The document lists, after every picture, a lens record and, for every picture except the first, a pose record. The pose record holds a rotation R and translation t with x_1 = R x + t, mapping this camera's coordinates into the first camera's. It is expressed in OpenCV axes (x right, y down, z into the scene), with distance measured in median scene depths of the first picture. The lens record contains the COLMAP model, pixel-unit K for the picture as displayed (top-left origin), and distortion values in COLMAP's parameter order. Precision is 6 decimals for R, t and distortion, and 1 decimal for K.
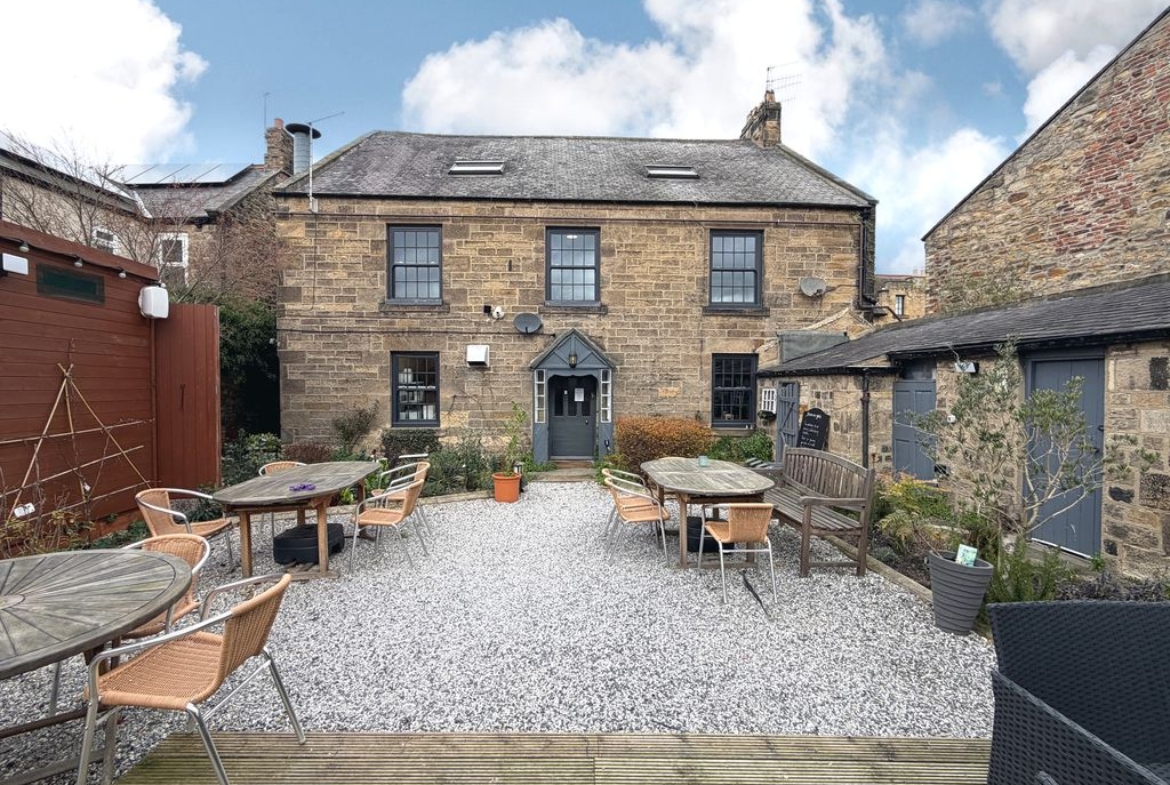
lens RADIAL K [[513.0, 0, 578.9], [0, 513.0, 393.3], [0, 0, 1]] dist [0.001732, 0.000067]
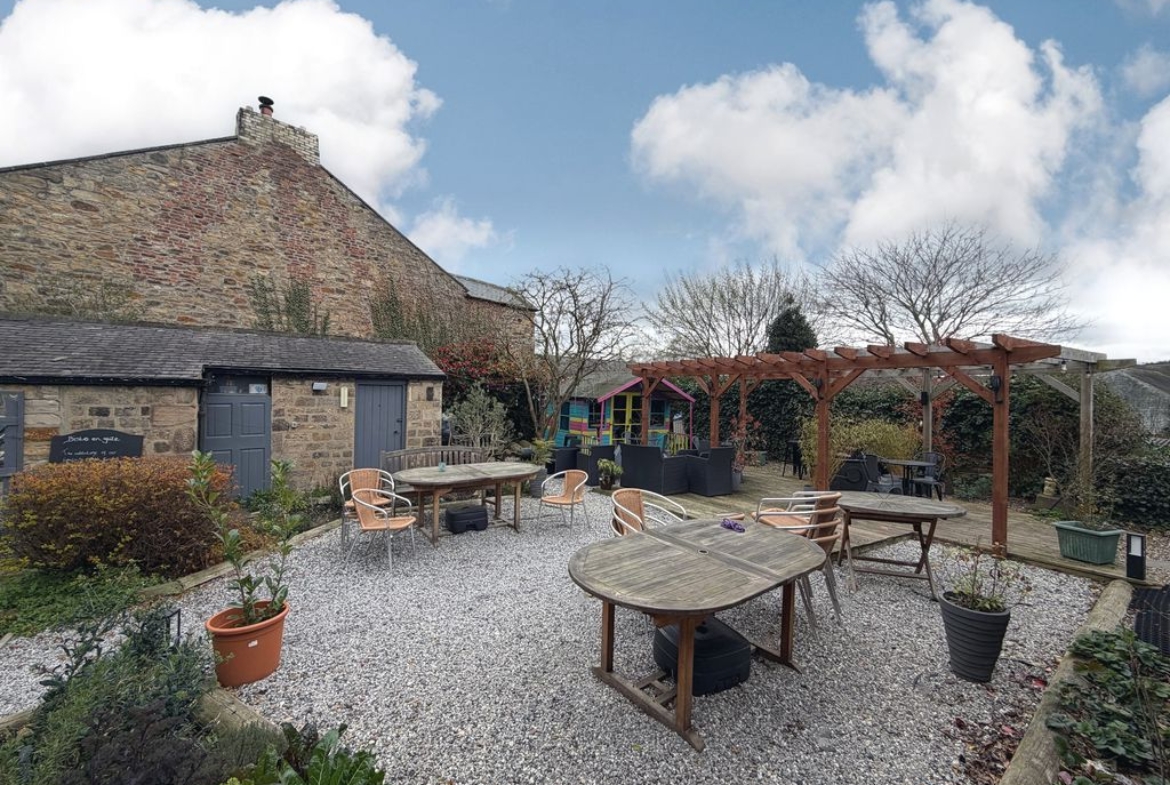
lens RADIAL K [[475.8, 0, 588.8], [0, 475.8, 389.0], [0, 0, 1]] dist [-0.001764, 0.000170]
pose [[-0.547236, 0.001370, 0.836977, -0.401805], [0.001598, 0.999999, -0.000592, -0.022243], [-0.836977, 0.001013, -0.547237, 0.605399]]
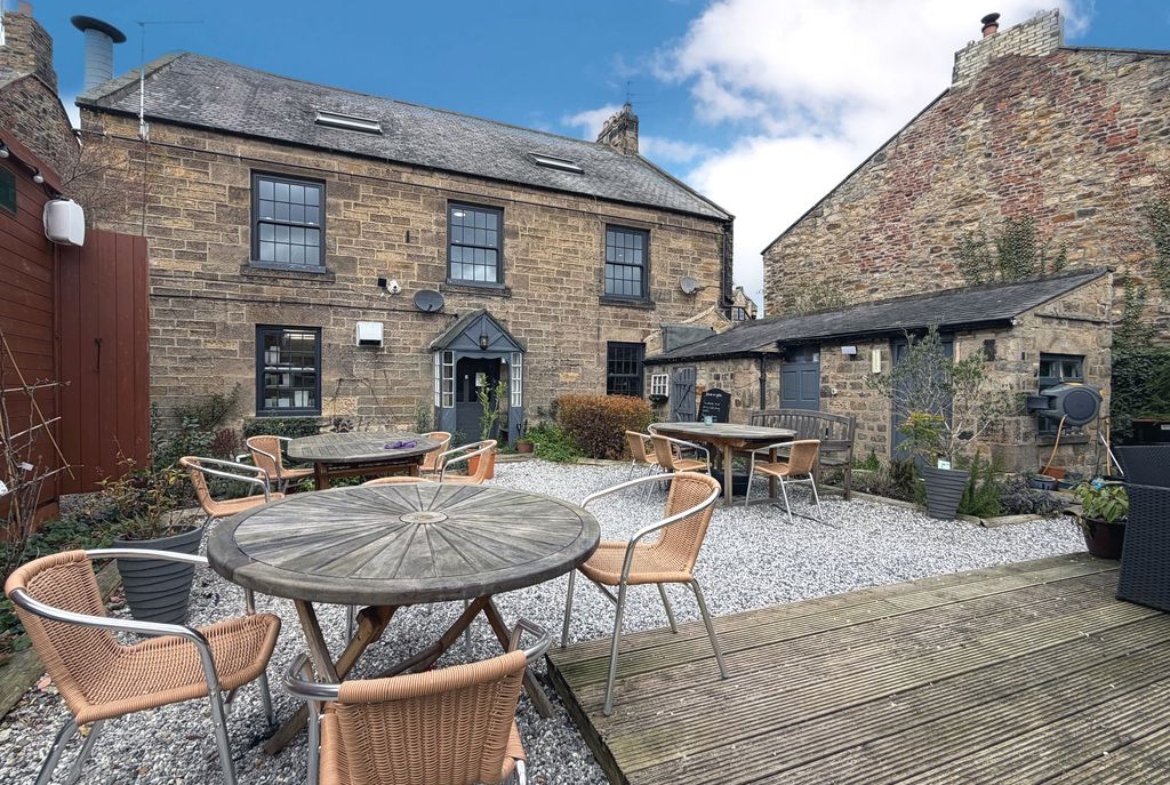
lens RADIAL K [[533.9, 0, 576.9], [0, 533.9, 395.2], [0, 0, 1]] dist [0.001622, -0.000102]
pose [[0.925280, -0.001387, 0.379281, -0.216649], [0.002327, 0.999995, -0.002020, 0.035474], [-0.379277, 0.002752, 0.925279, 0.008801]]
